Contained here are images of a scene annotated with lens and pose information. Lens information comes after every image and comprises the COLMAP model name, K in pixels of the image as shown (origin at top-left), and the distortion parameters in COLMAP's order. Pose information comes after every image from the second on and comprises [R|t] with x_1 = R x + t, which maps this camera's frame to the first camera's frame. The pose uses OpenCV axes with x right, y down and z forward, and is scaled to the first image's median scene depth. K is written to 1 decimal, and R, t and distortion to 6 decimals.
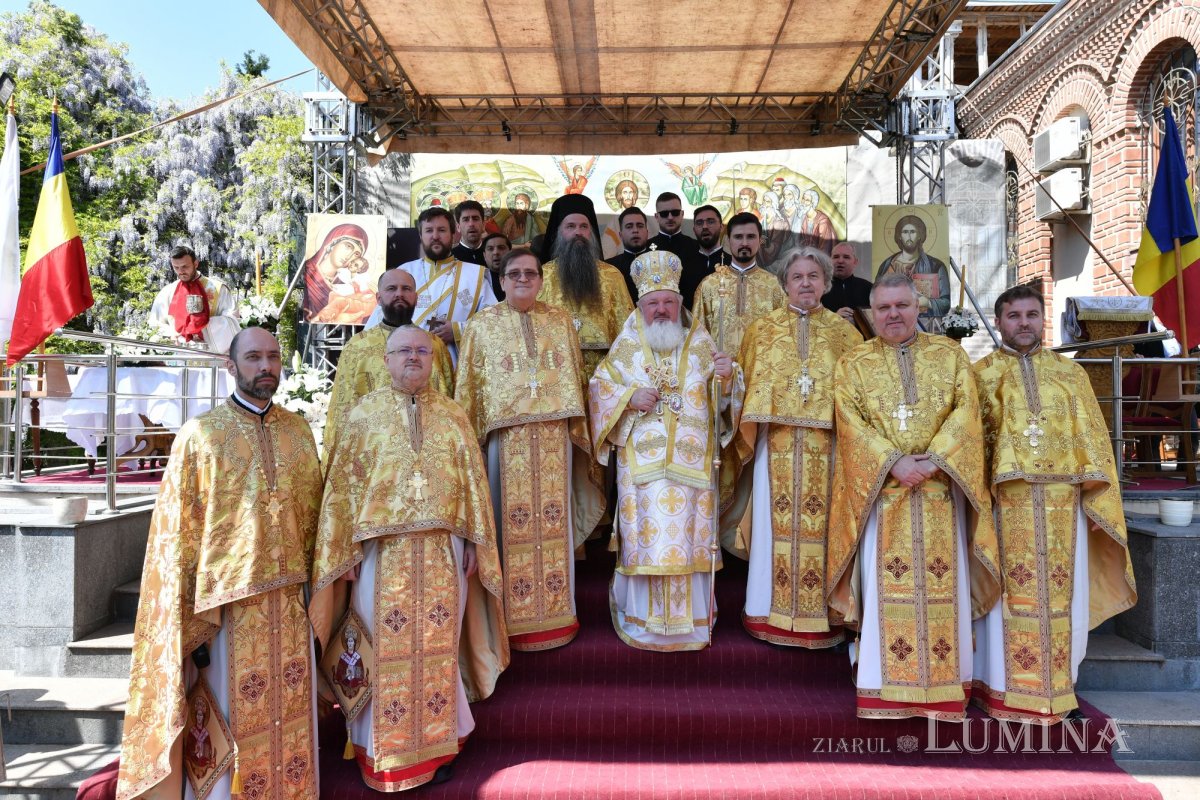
lens RADIAL K [[796.7, 0, 594.5], [0, 796.7, 401.1], [0, 0, 1]] dist [0.008006, -0.013638]
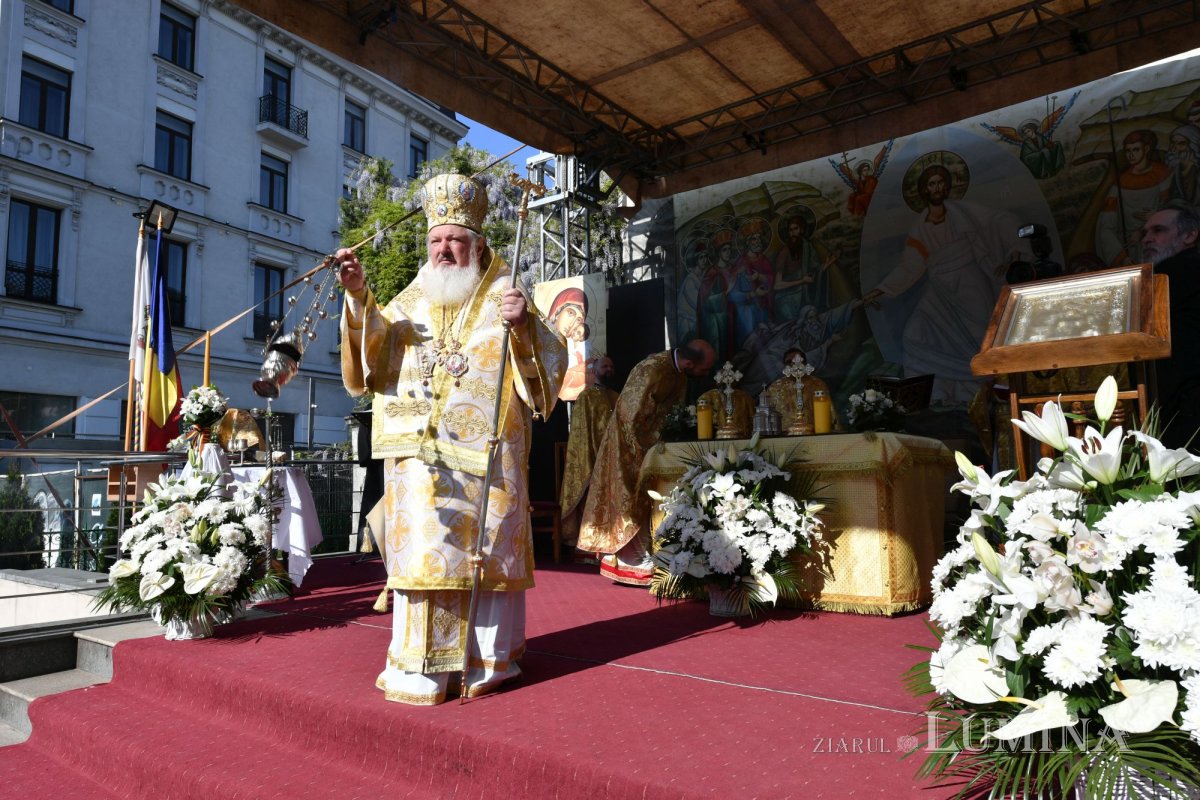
lens RADIAL K [[796.7, 0, 573.4], [0, 796.7, 399.3], [0, 0, 1]] dist [0.008006, -0.013638]
pose [[0.807391, -0.076219, -0.585072, 0.191287], [0.025409, 0.995193, -0.094583, -0.012172], [0.589469, 0.061499, 0.805447, 0.264942]]
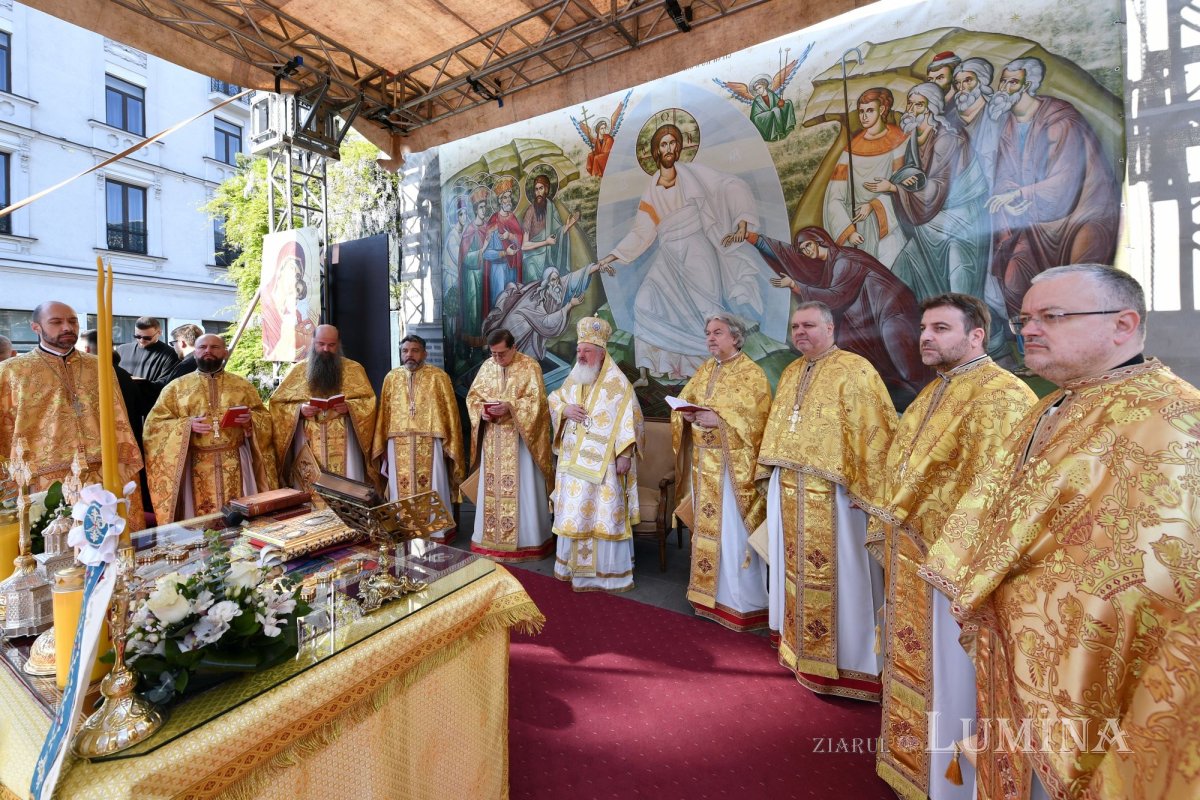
lens RADIAL K [[497.3, 0, 572.8], [0, 497.3, 342.7], [0, 0, 1]] dist [-0.009718, 0.000512]
pose [[0.886702, -0.031313, -0.461280, 0.166238], [0.037280, 0.999298, 0.003827, -0.104436], [0.460836, -0.020590, 0.887246, 0.621412]]
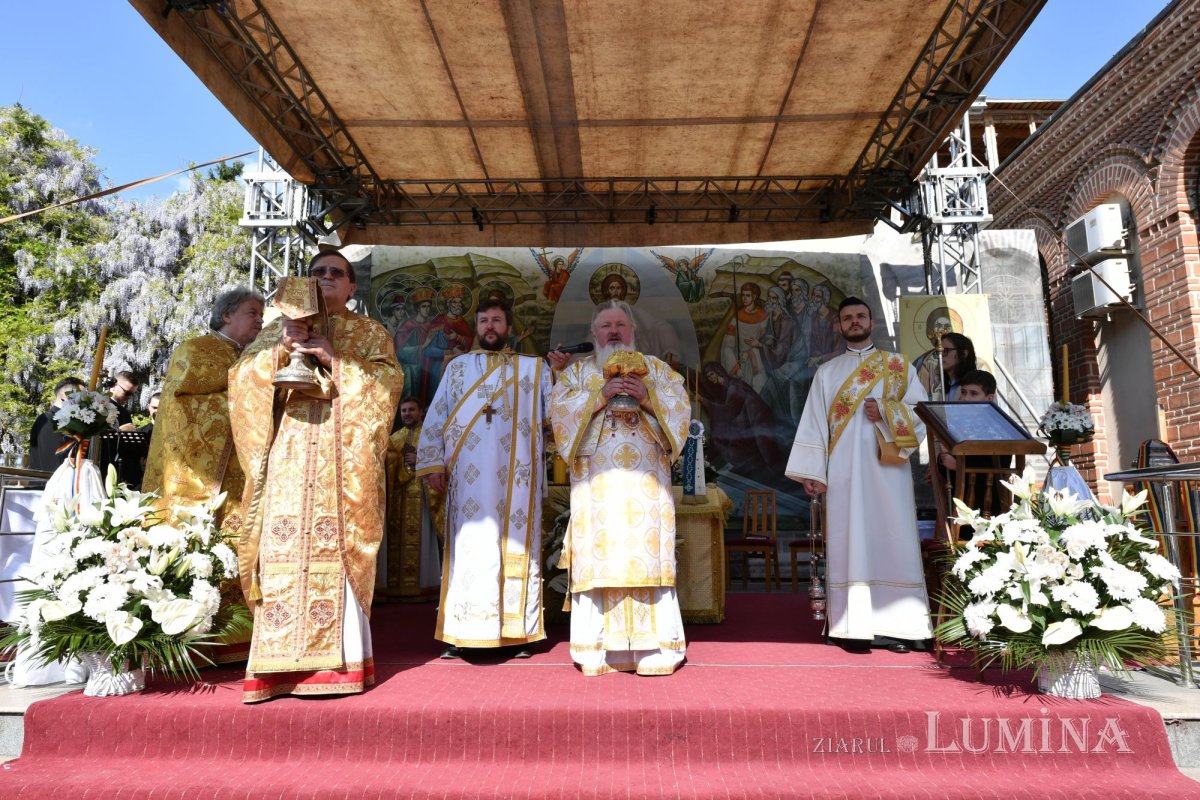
lens RADIAL K [[796.7, 0, 600.3], [0, 796.7, 403.6], [0, 0, 1]] dist [0.008006, -0.013638]
pose [[0.999937, -0.001560, 0.011084, 0.015954], [0.003140, 0.989570, -0.144019, -0.007289], [-0.010744, 0.144044, 0.989513, 0.149774]]
